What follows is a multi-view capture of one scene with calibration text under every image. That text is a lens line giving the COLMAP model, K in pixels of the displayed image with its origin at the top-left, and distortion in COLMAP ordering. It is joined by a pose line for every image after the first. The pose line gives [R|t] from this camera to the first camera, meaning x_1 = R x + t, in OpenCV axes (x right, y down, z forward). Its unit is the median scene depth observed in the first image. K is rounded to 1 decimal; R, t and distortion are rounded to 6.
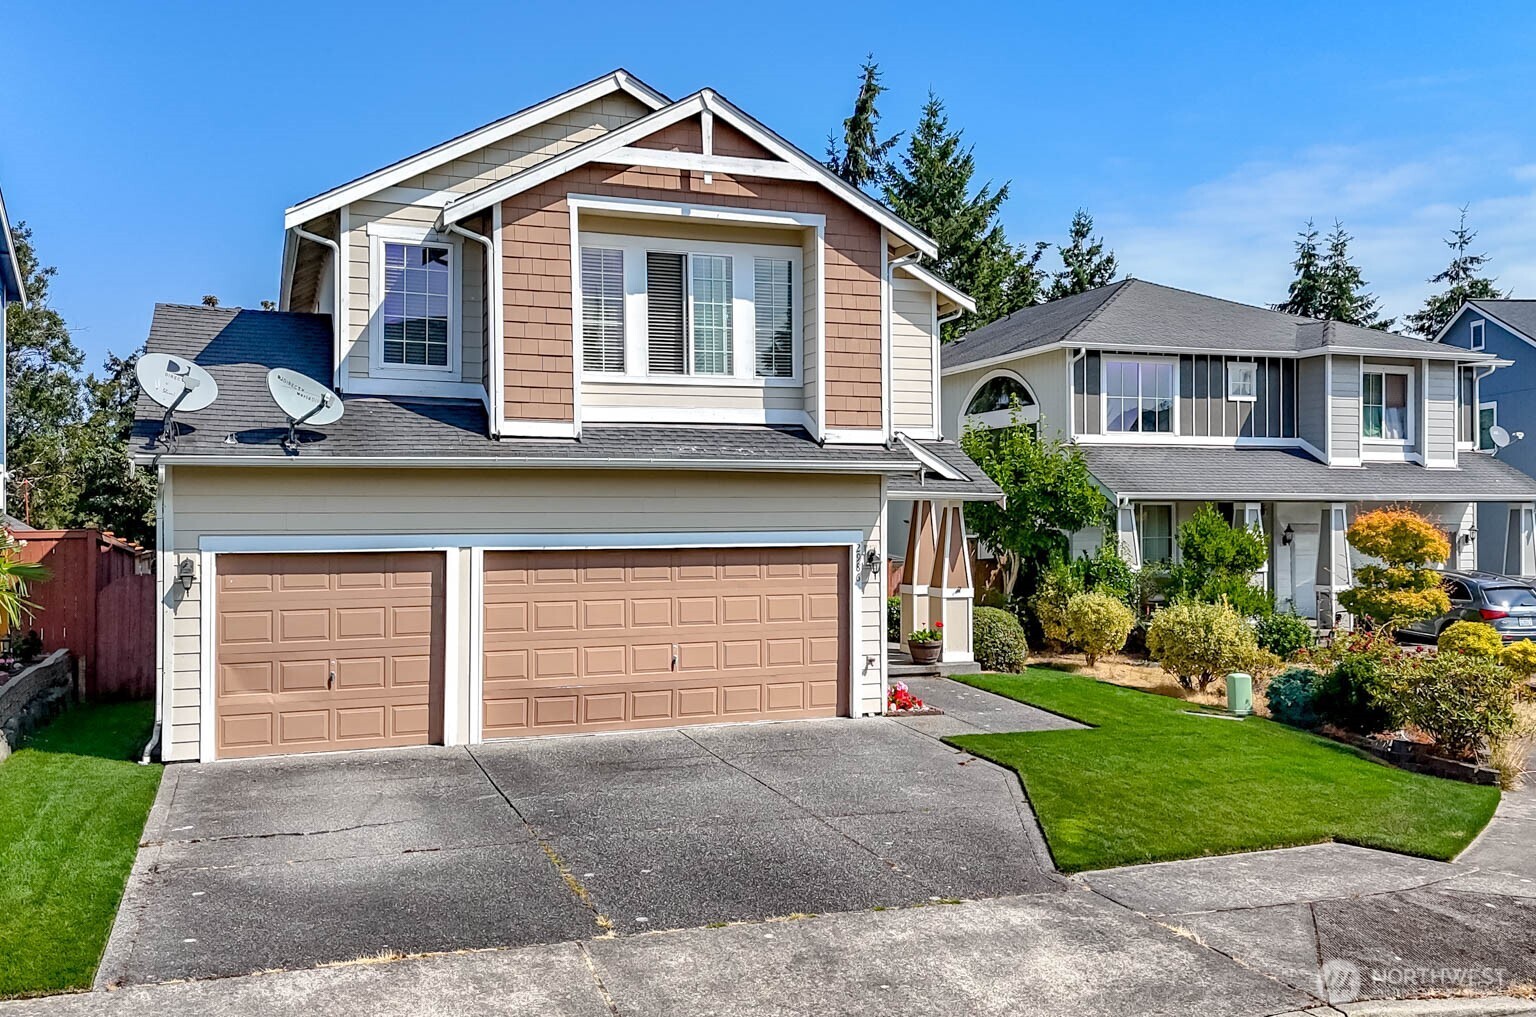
lens RADIAL K [[1317.2, 0, 768.0], [0, 1317.2, 508.5], [0, 0, 1]] dist [0.096878, -0.093046]
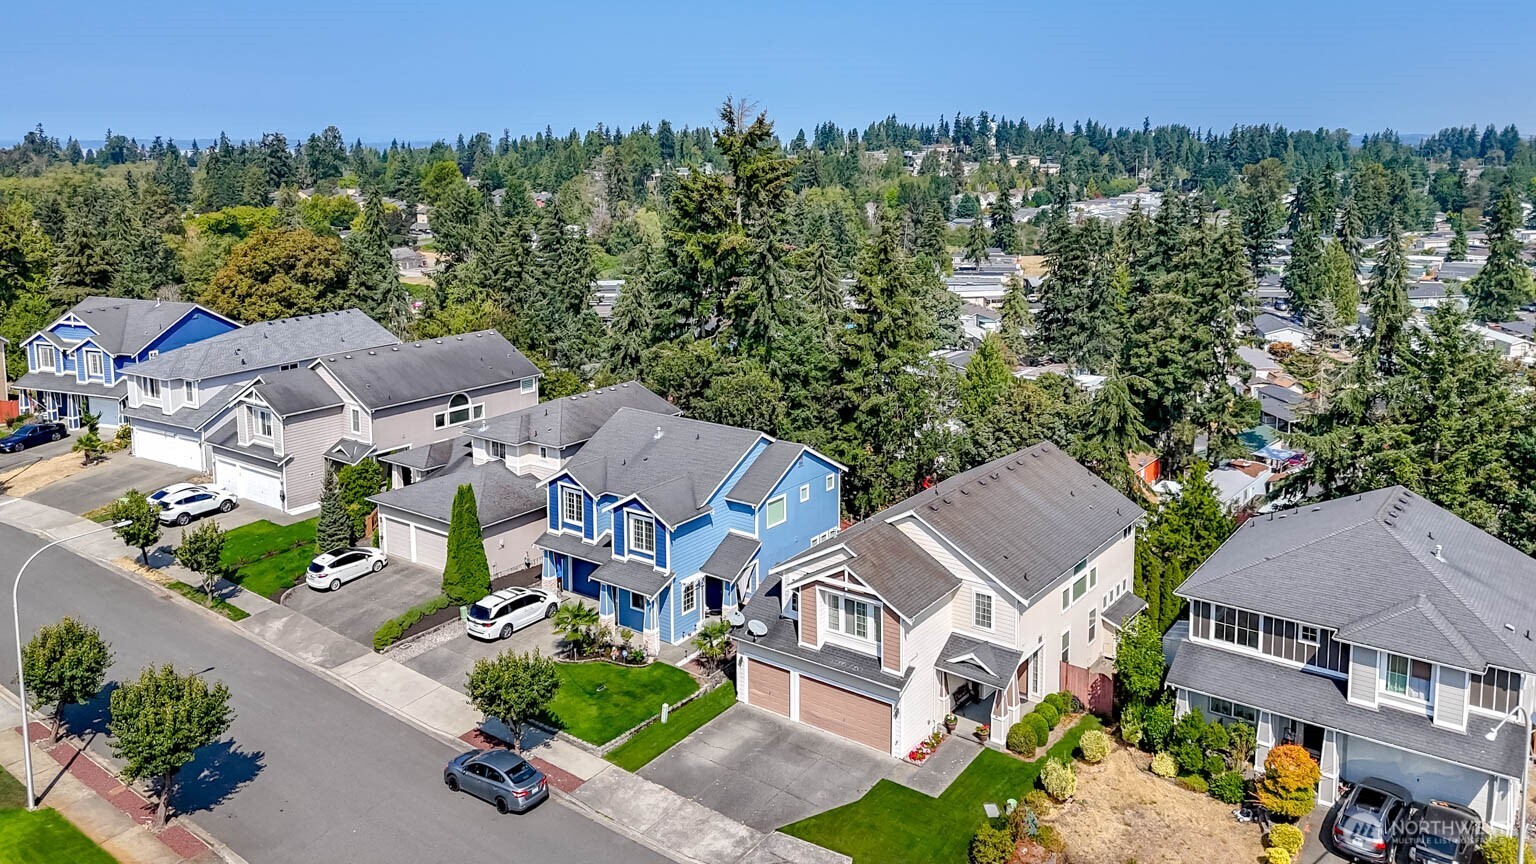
lens RADIAL K [[1120.9, 0, 769.7], [0, 1120.9, 266.8], [0, 0, 1]] dist [0.021501, -0.001088]
pose [[0.533522, 0.086857, -0.841315, 2.135714], [0.013083, 0.993746, 0.110891, -1.348173], [0.845685, -0.070169, 0.529049, -0.612289]]
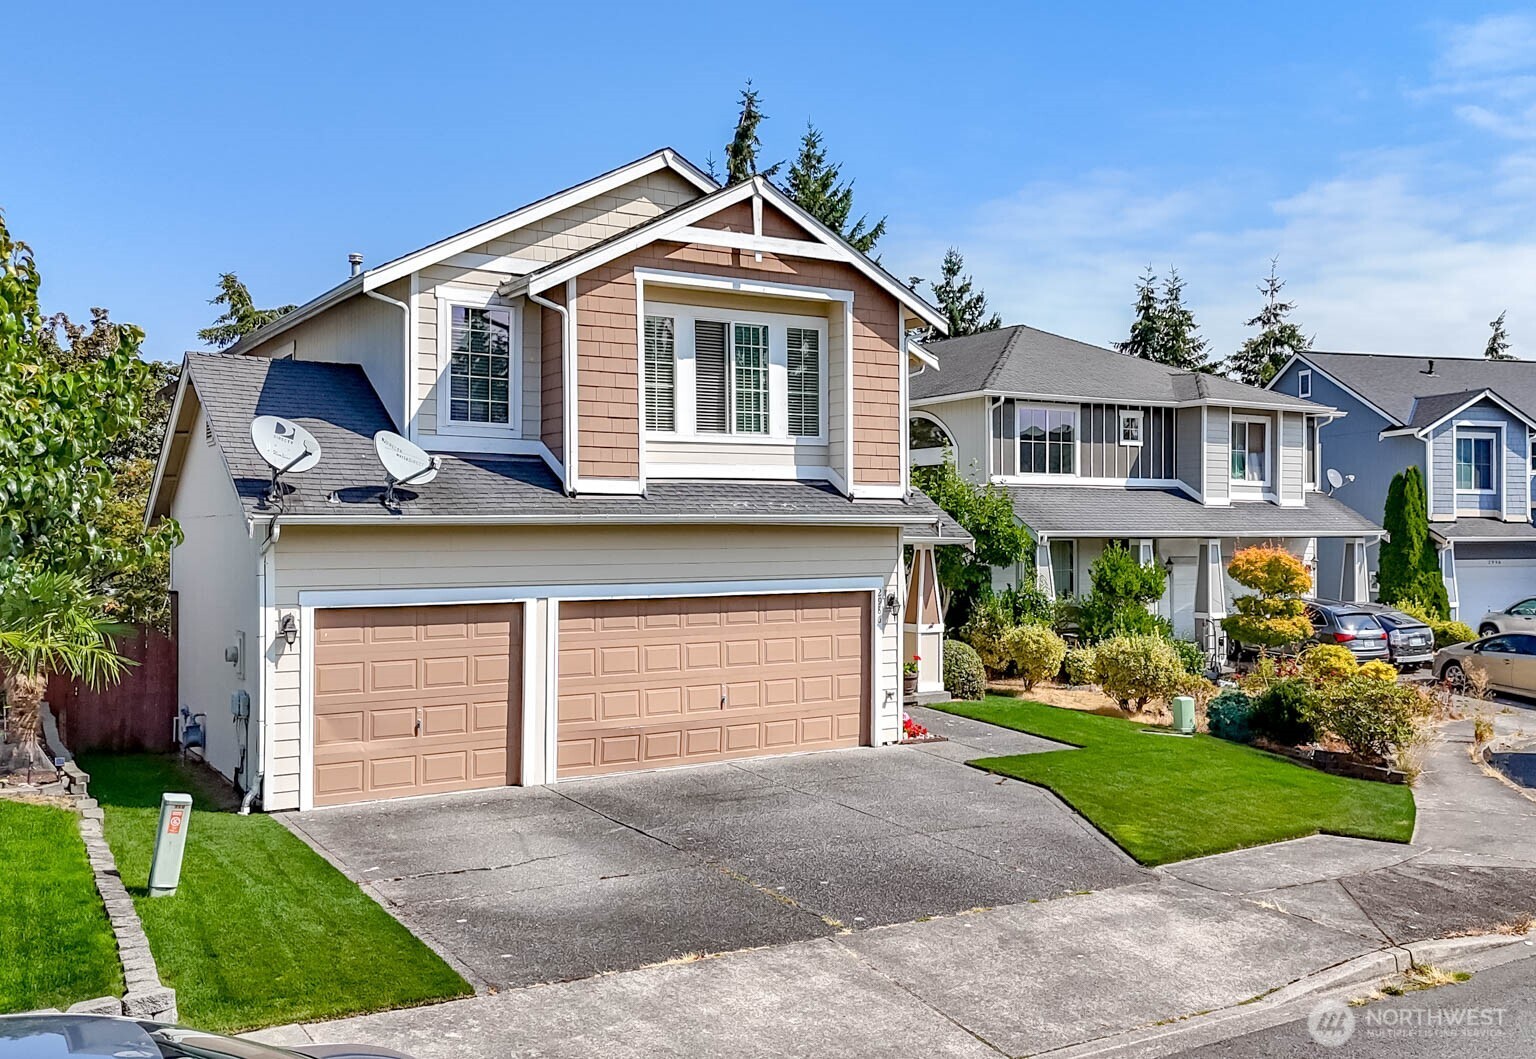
lens RADIAL K [[1389.2, 0, 866.0], [0, 1389.2, 523.5], [0, 0, 1]] dist [0.138179, -0.240621]
pose [[0.975128, 0.002904, 0.221623, -0.207176], [-0.003060, 0.999995, 0.000361, -0.029222], [-0.221621, -0.001030, 0.975132, -0.138576]]
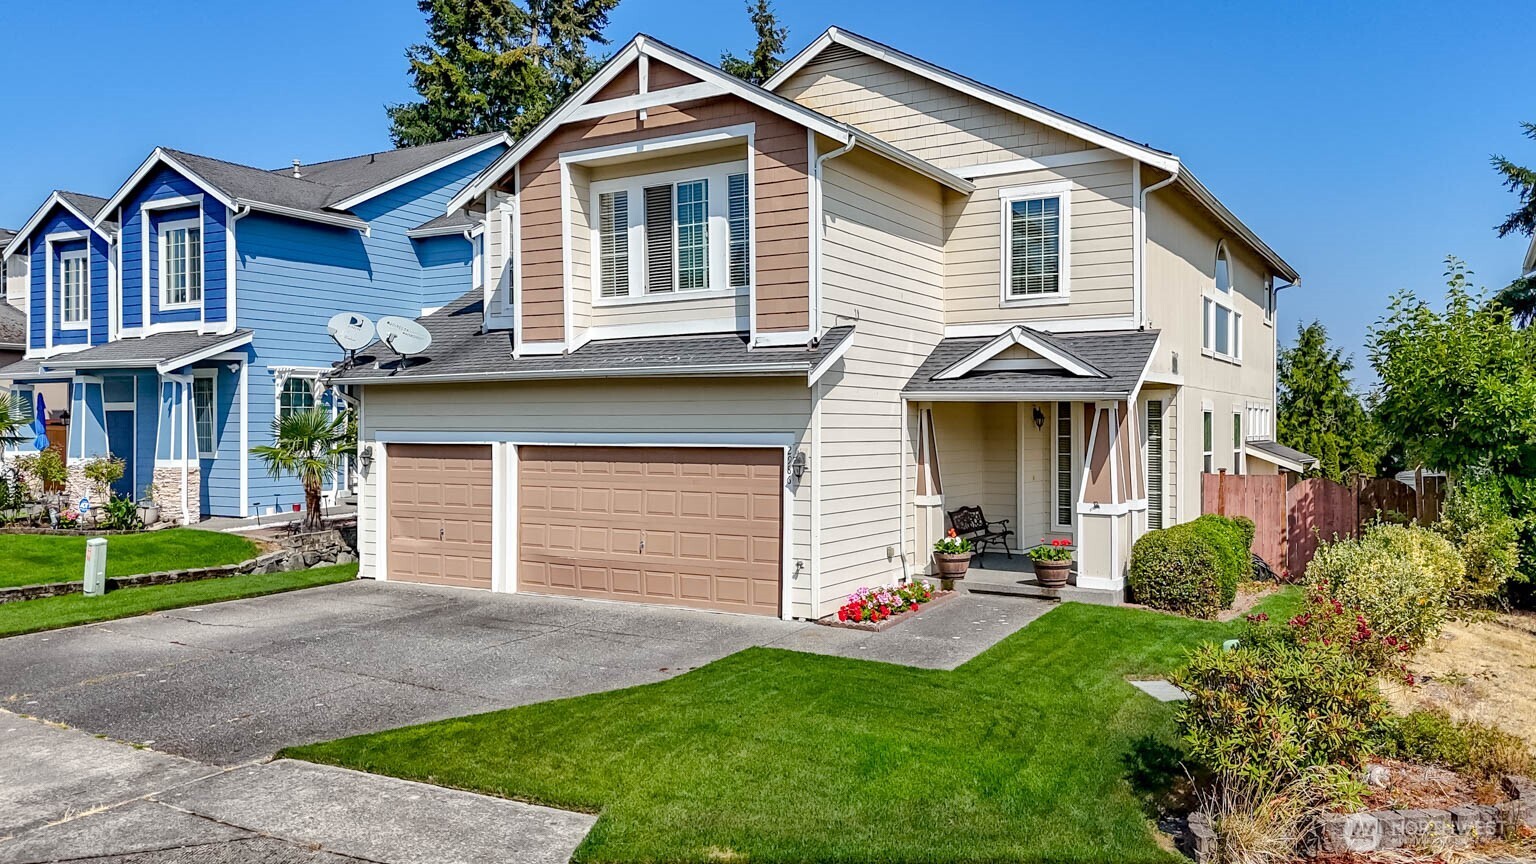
lens RADIAL K [[1118.2, 0, 768.0], [0, 1118.2, 432.0], [0, 0, 1]] dist [0.053869, -0.007420]
pose [[0.619254, 0.009307, -0.785136, 0.741977], [0.002706, 0.999899, 0.013987, 0.004325], [0.785186, -0.010786, 0.619166, 0.479206]]
